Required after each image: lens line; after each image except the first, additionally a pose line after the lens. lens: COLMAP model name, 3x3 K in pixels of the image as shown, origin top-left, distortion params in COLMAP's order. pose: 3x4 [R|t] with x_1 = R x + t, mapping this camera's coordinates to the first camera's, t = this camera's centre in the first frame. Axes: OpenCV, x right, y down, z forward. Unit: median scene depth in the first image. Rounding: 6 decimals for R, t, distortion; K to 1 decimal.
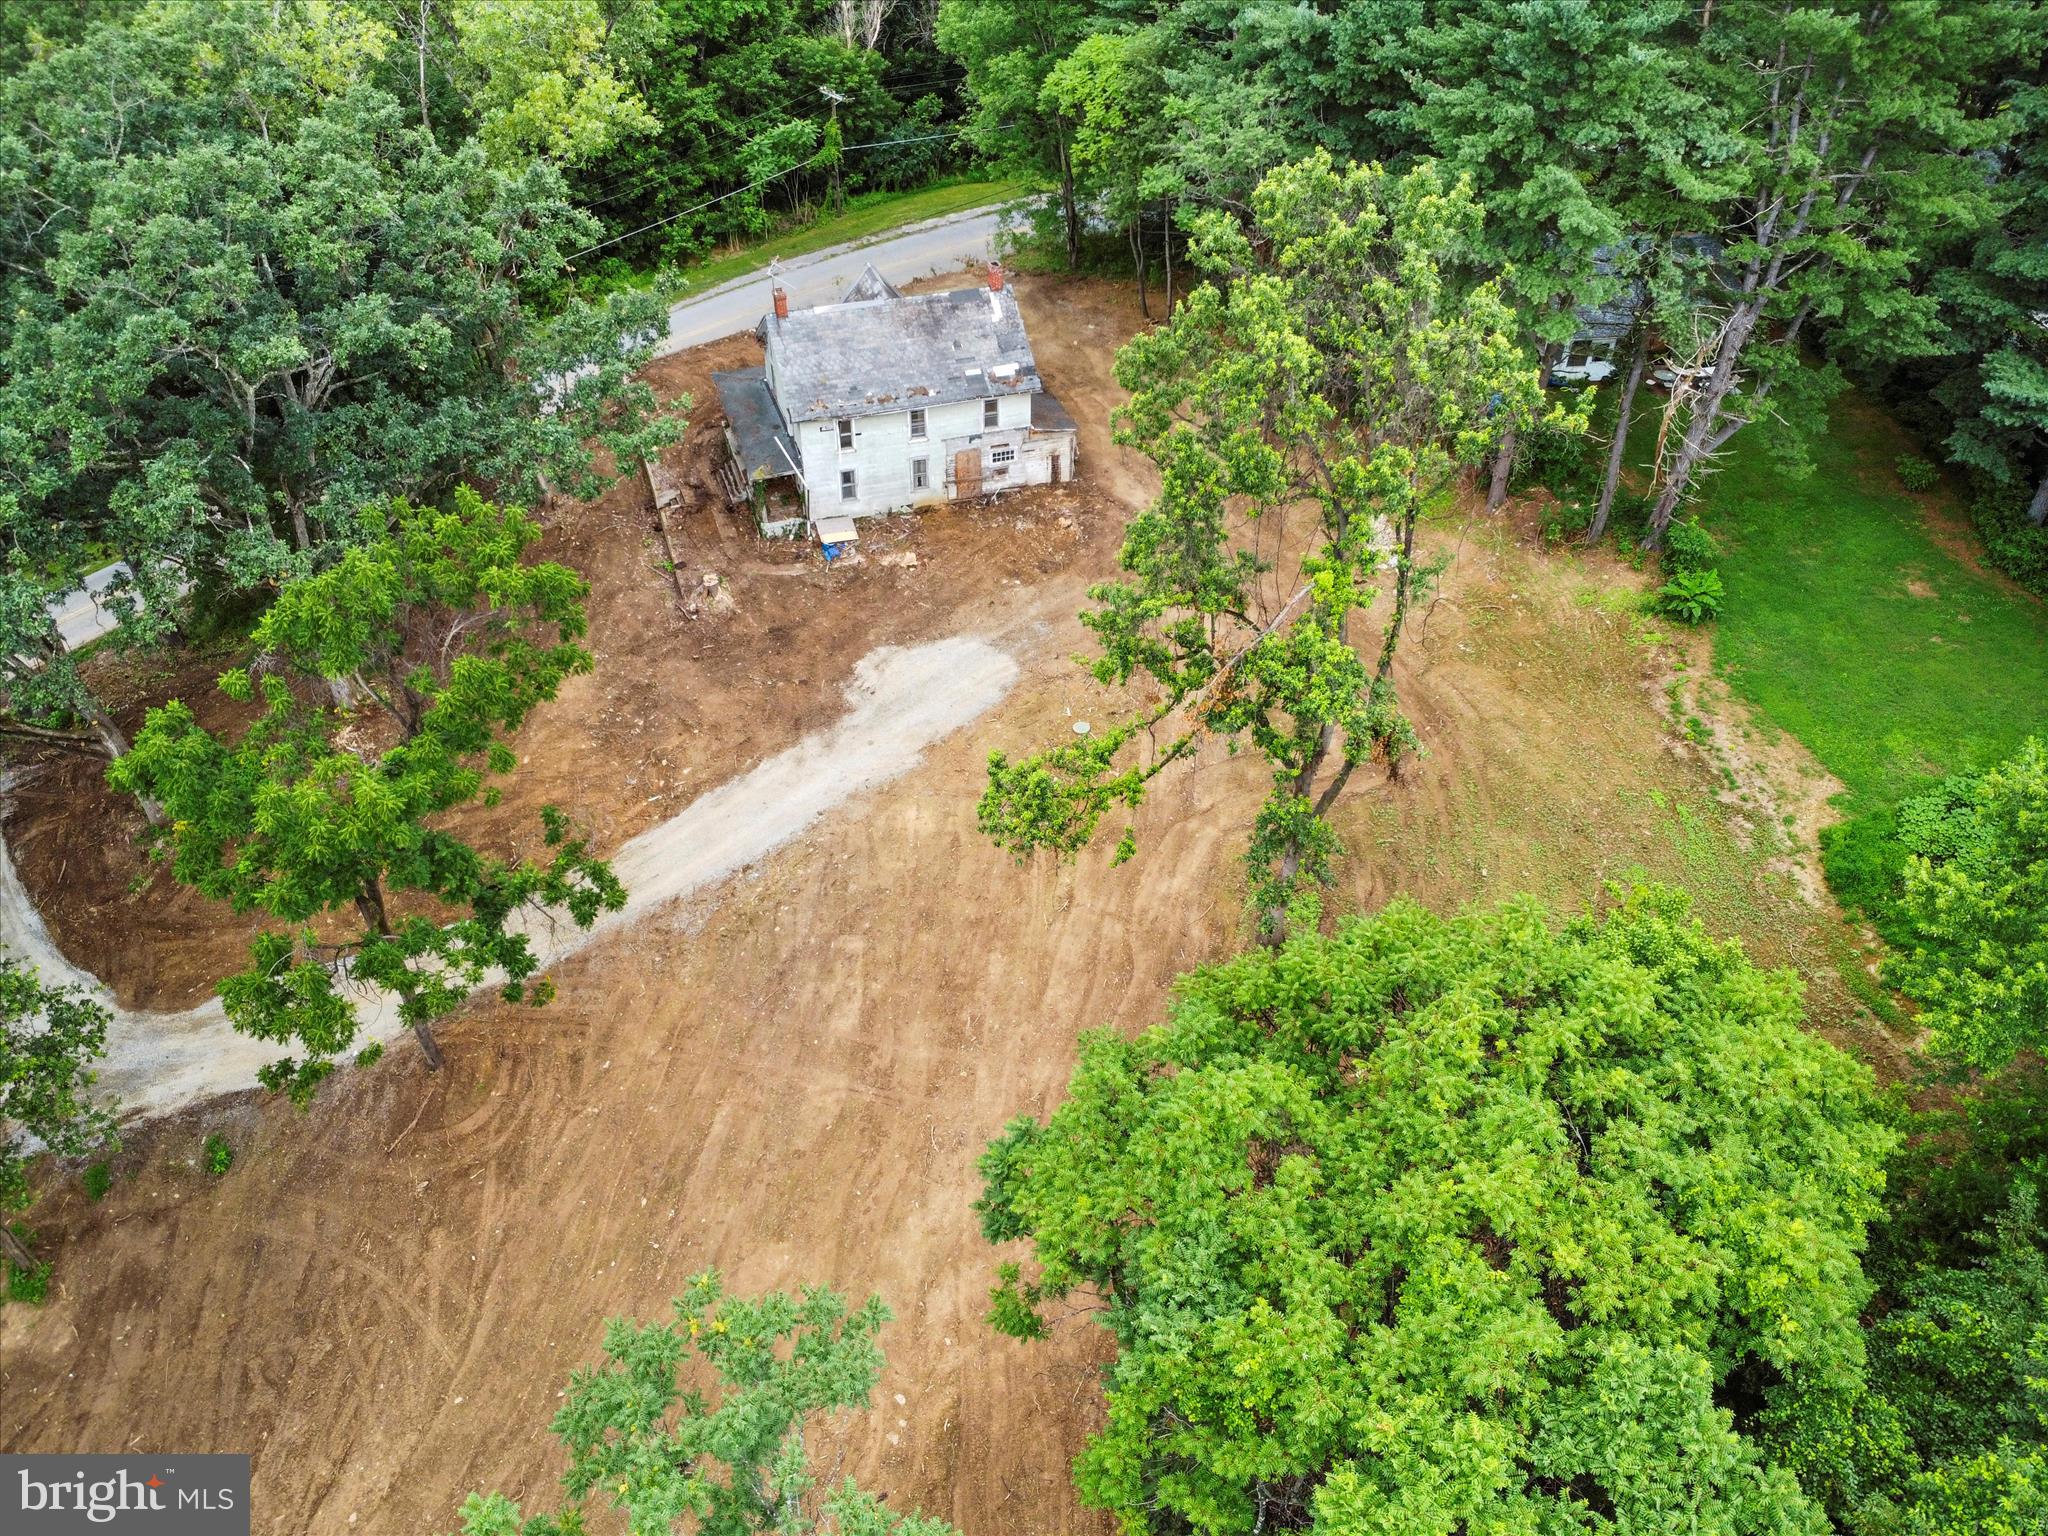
lens RADIAL K [[1504.6, 0, 1016.9], [0, 1504.6, 770.1], [0, 0, 1]] dist [-0.056900, 0.032174]
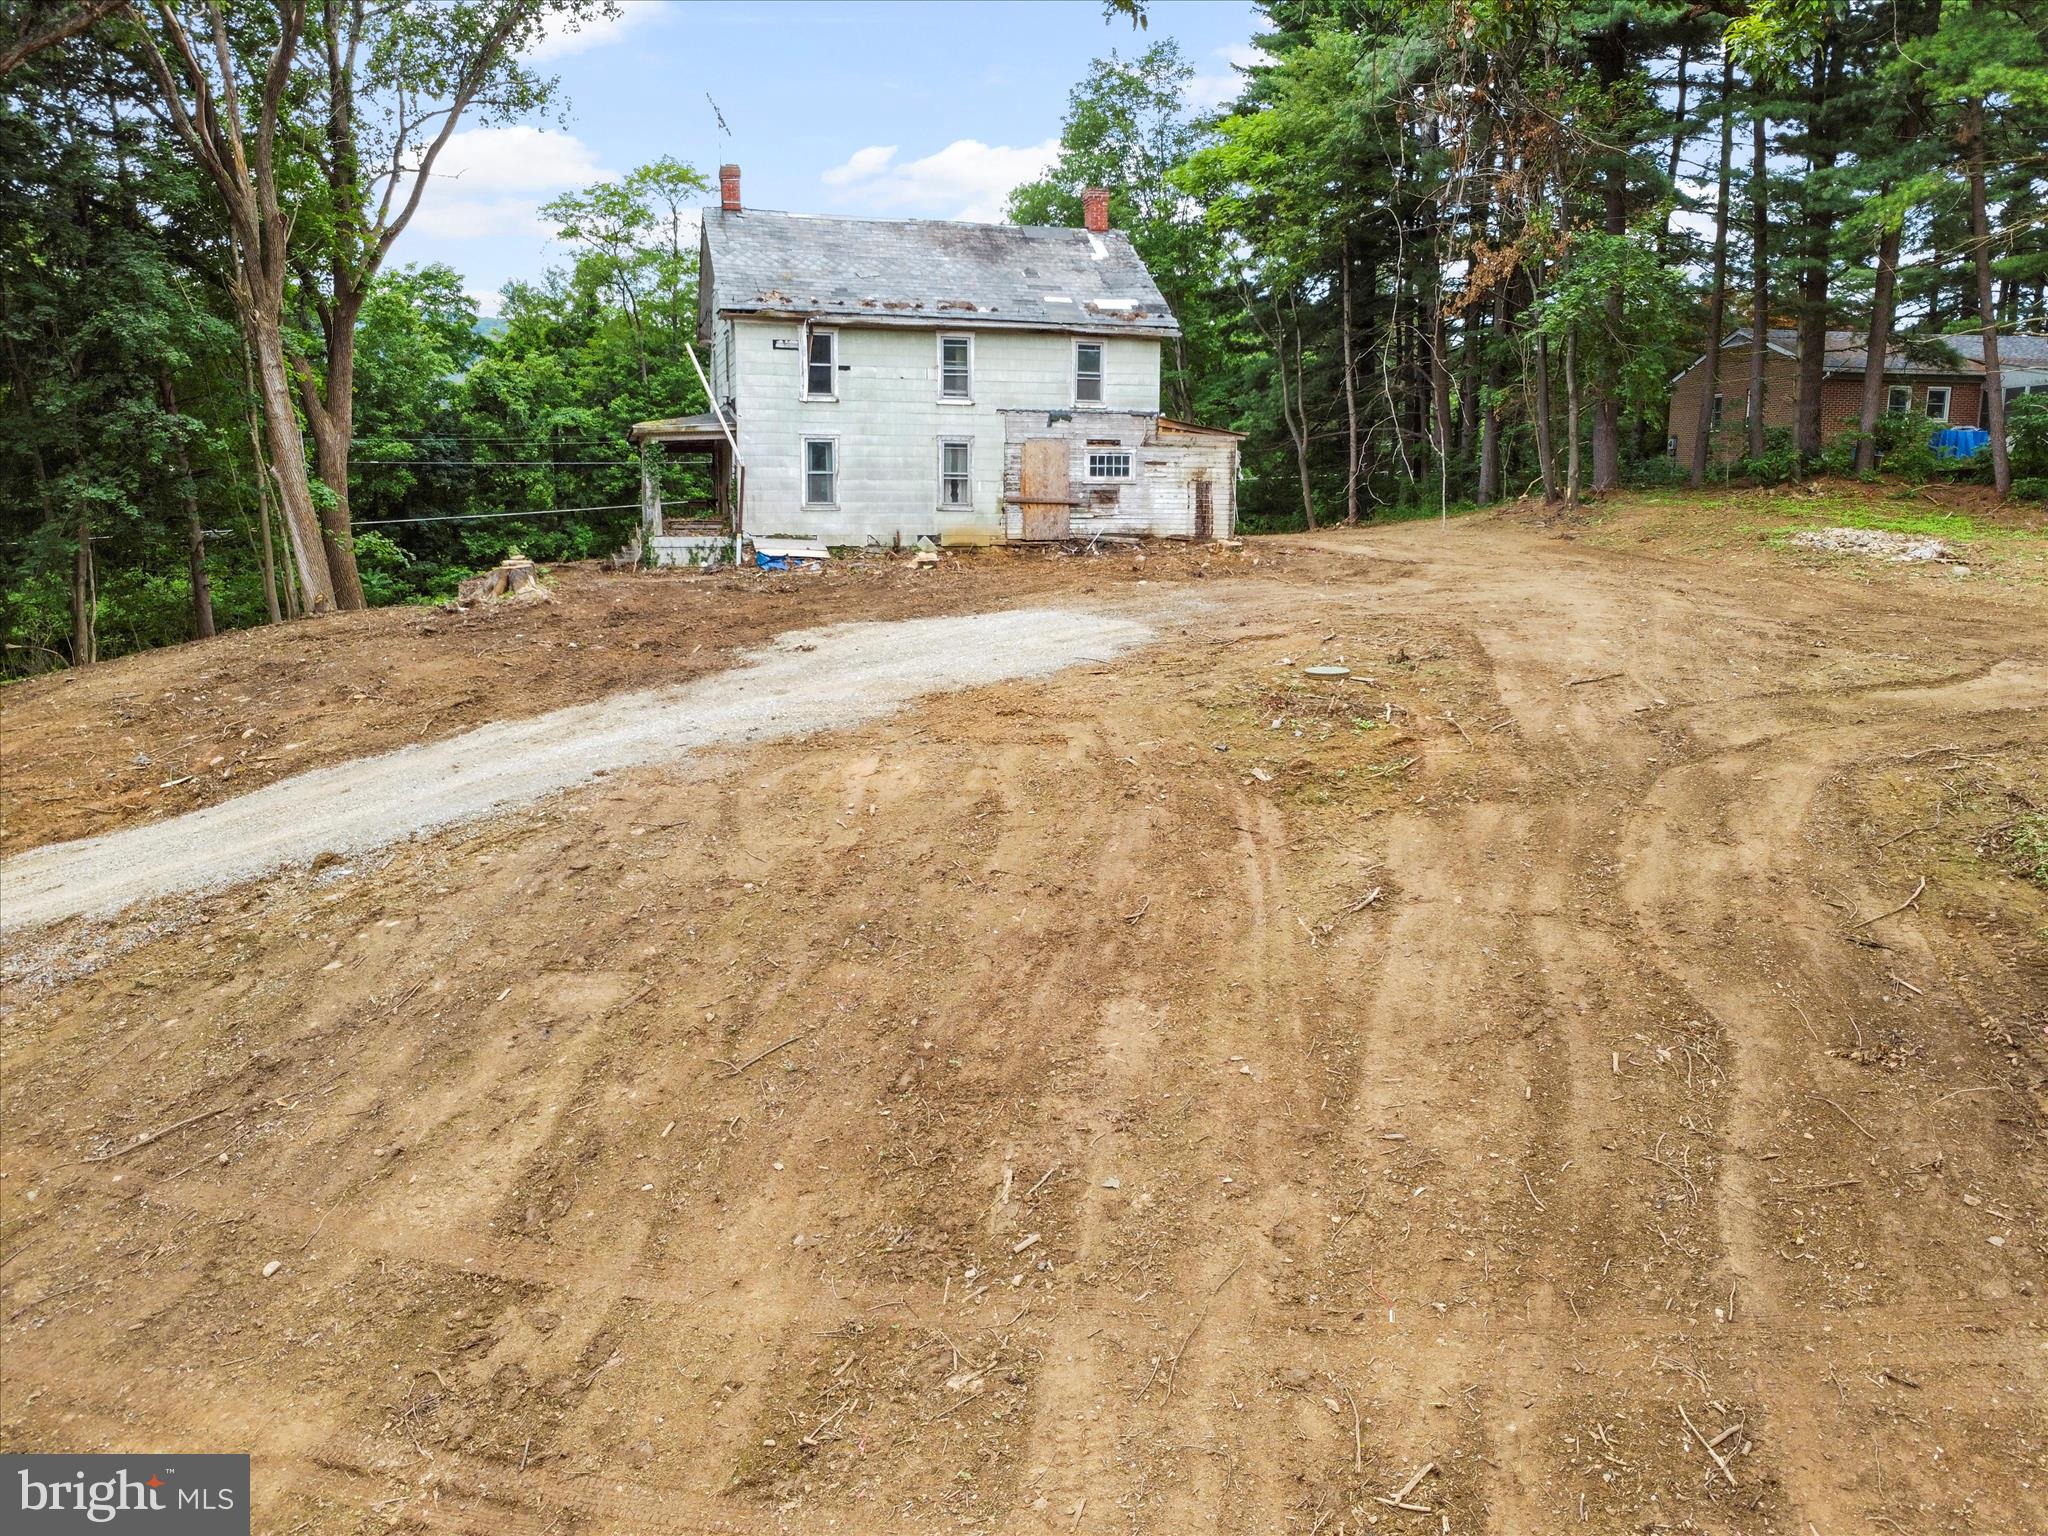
lens RADIAL K [[1504.6, 0, 1029.8], [0, 1504.6, 760.7], [0, 0, 1]] dist [-0.056900, 0.032174]
pose [[0.999164, 0.005921, -0.040459, -0.015741], [-0.025640, 0.861485, -0.507135, 0.166992], [0.031852, 0.507749, 0.860916, 0.596395]]
